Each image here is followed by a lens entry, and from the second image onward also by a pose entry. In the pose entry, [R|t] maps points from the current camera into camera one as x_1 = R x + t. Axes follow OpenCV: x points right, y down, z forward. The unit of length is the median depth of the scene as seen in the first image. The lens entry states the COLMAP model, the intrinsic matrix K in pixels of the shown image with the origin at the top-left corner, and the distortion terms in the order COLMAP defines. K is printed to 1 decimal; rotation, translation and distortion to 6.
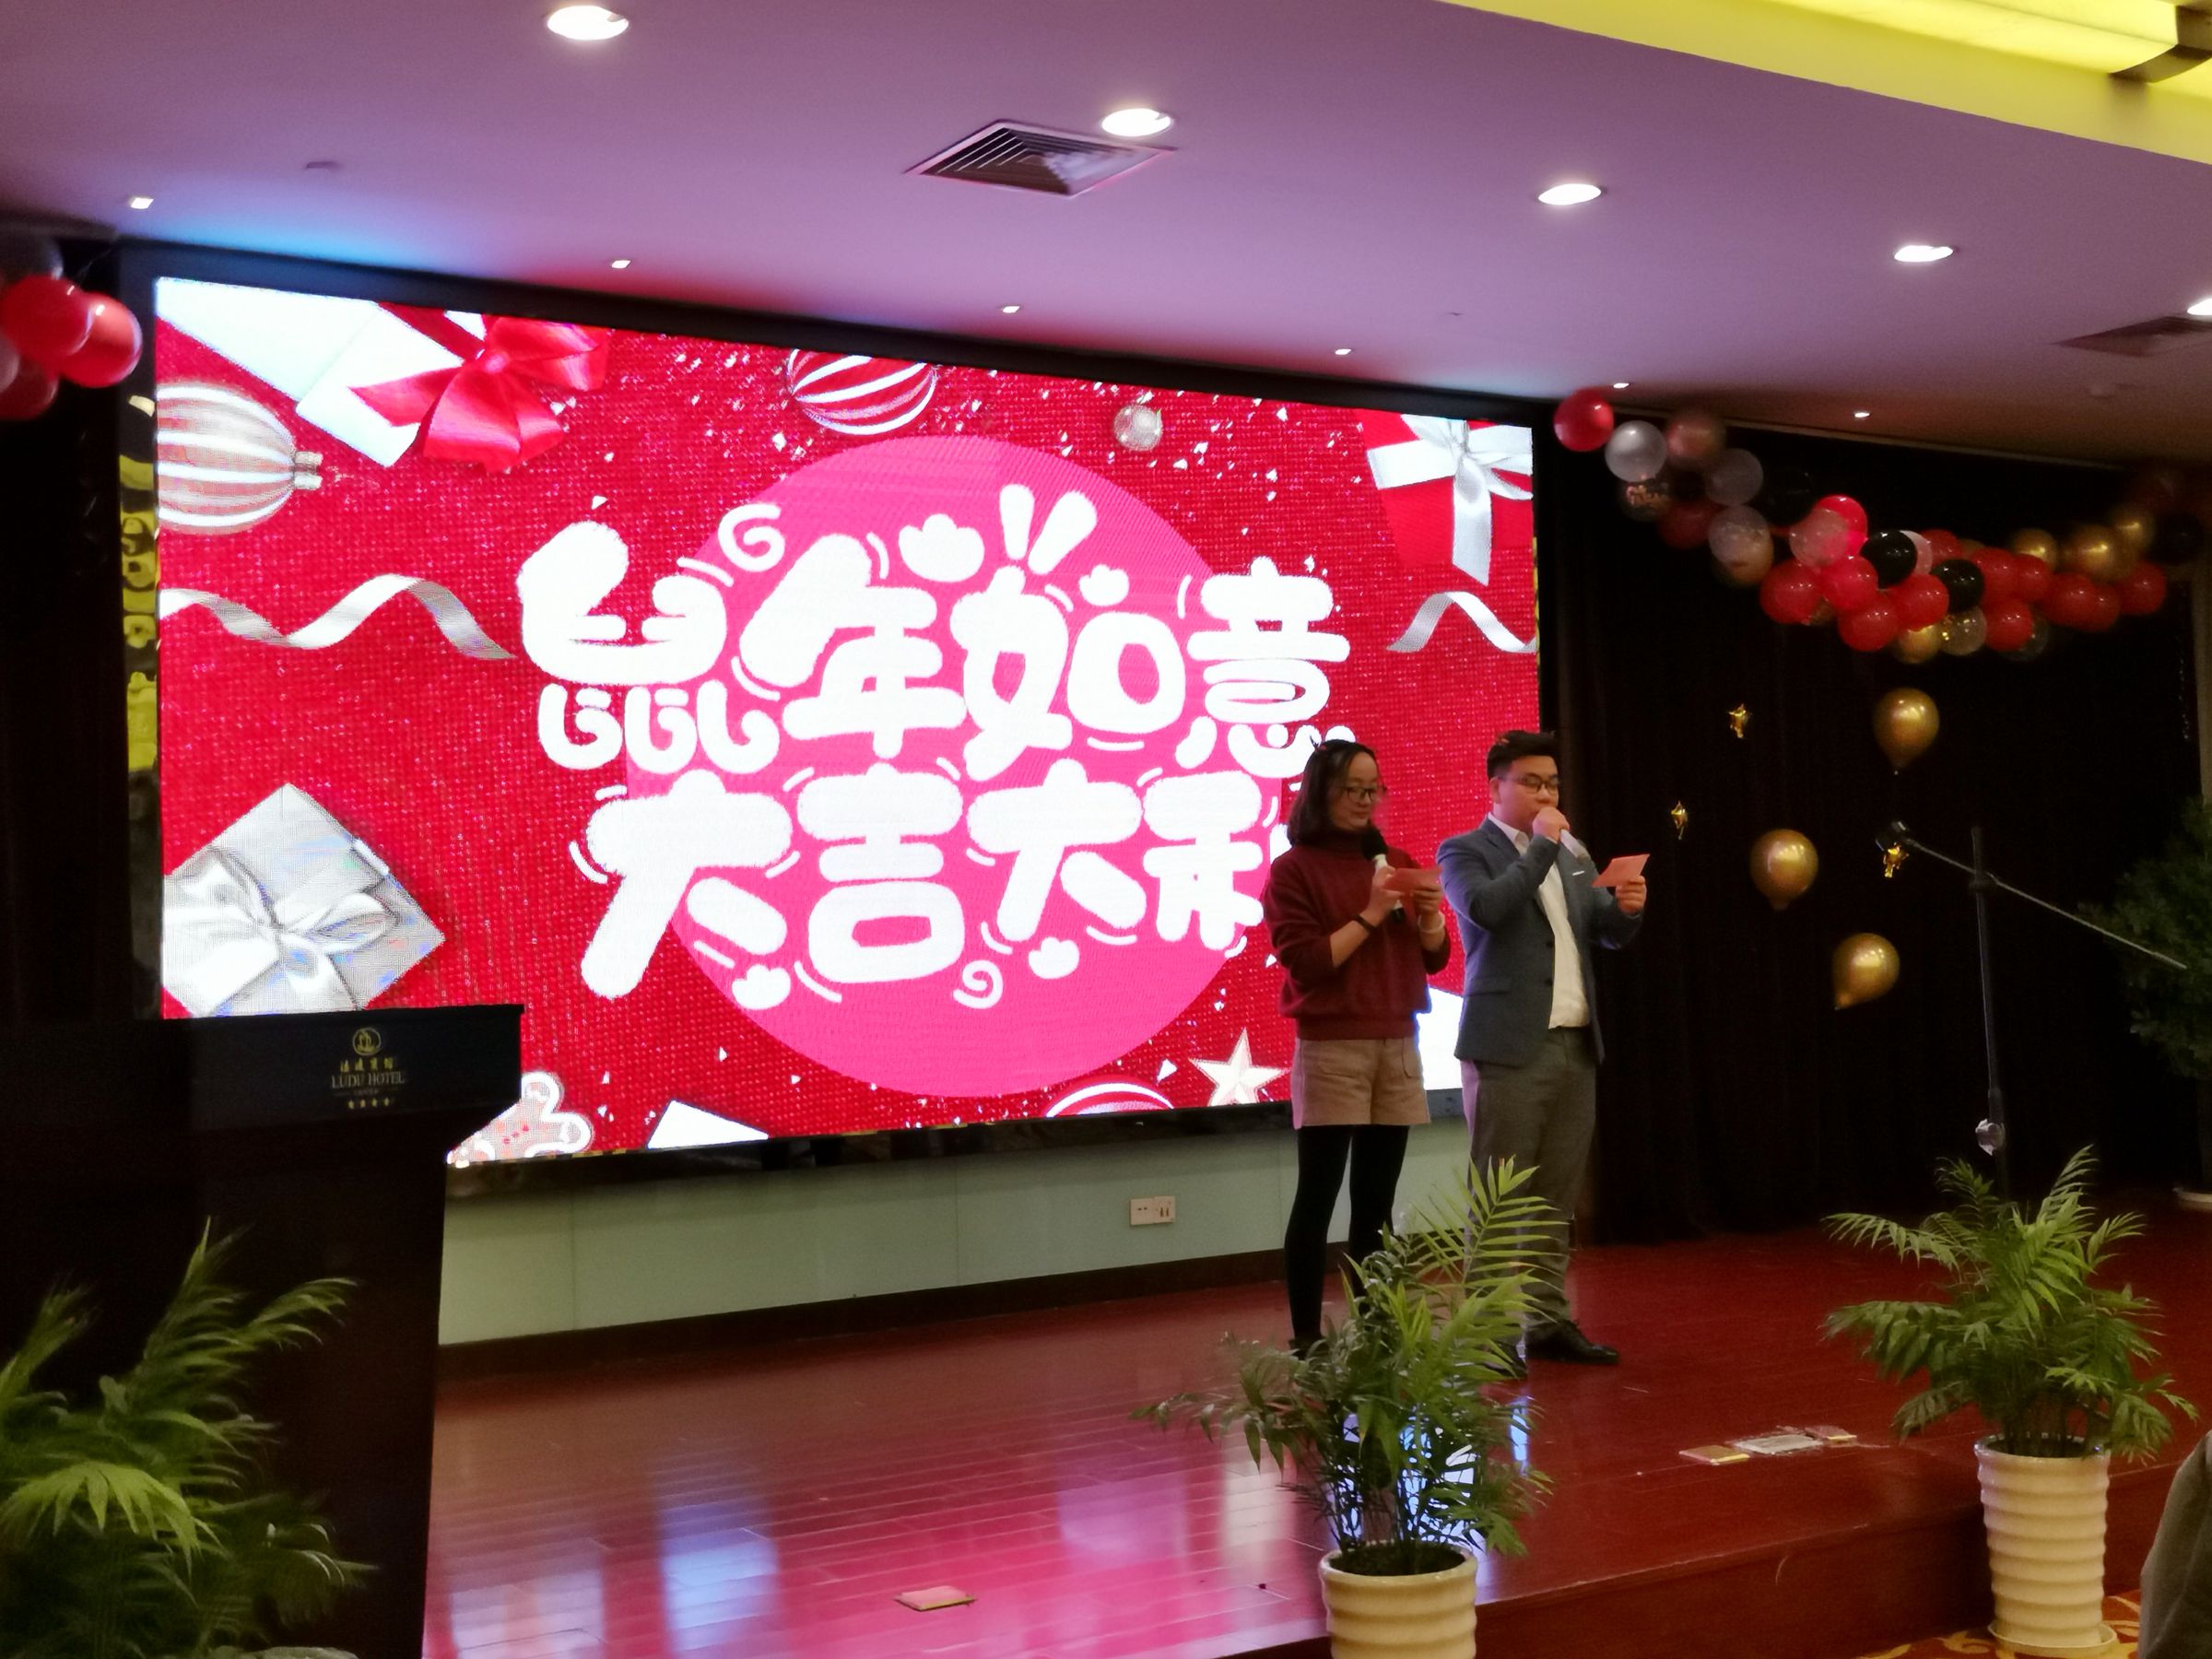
lens RADIAL K [[2558.7, 0, 1106.0], [0, 2558.7, 829.5], [0, 0, 1]] dist [-0.020253, -0.043661]
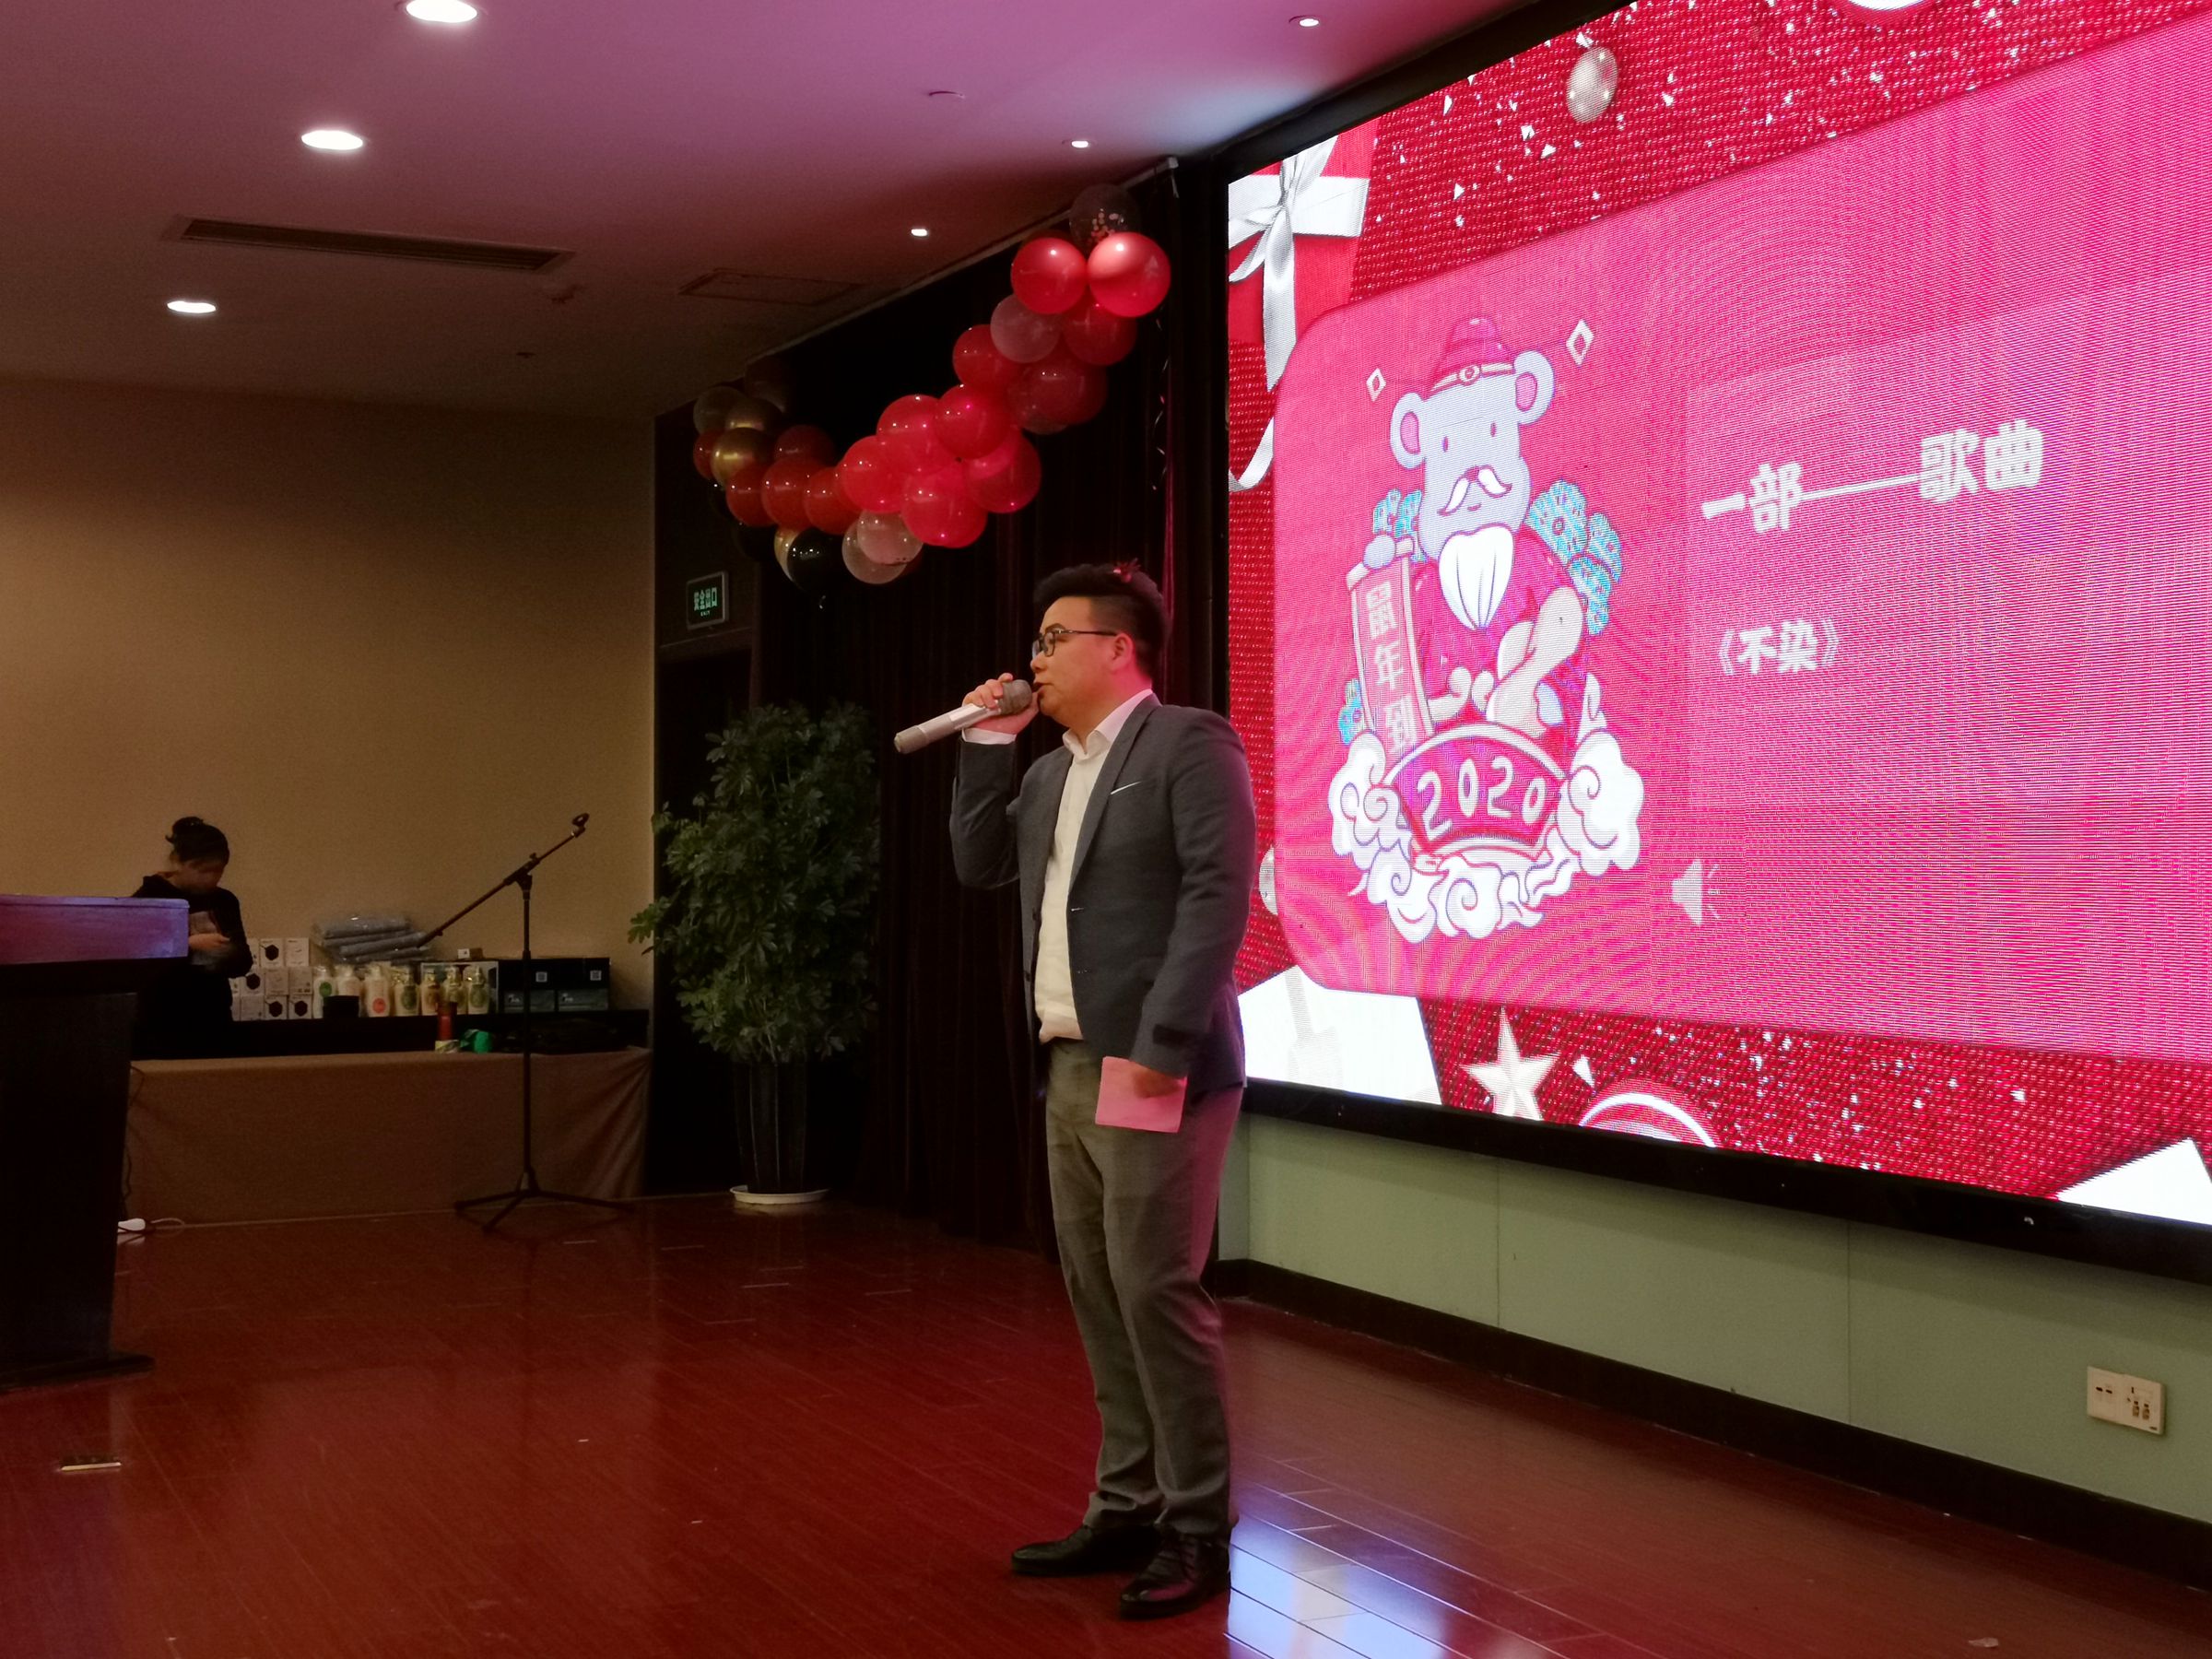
lens RADIAL K [[2924.1, 0, 1106.0], [0, 2924.1, 829.5], [0, 0, 1]] dist [0.014148, 0.070748]
pose [[-0.130238, 0.017513, -0.991328, 0.575070], [0.037412, 0.999219, 0.012737, 0.015811], [0.990777, -0.035428, -0.130792, 0.792201]]
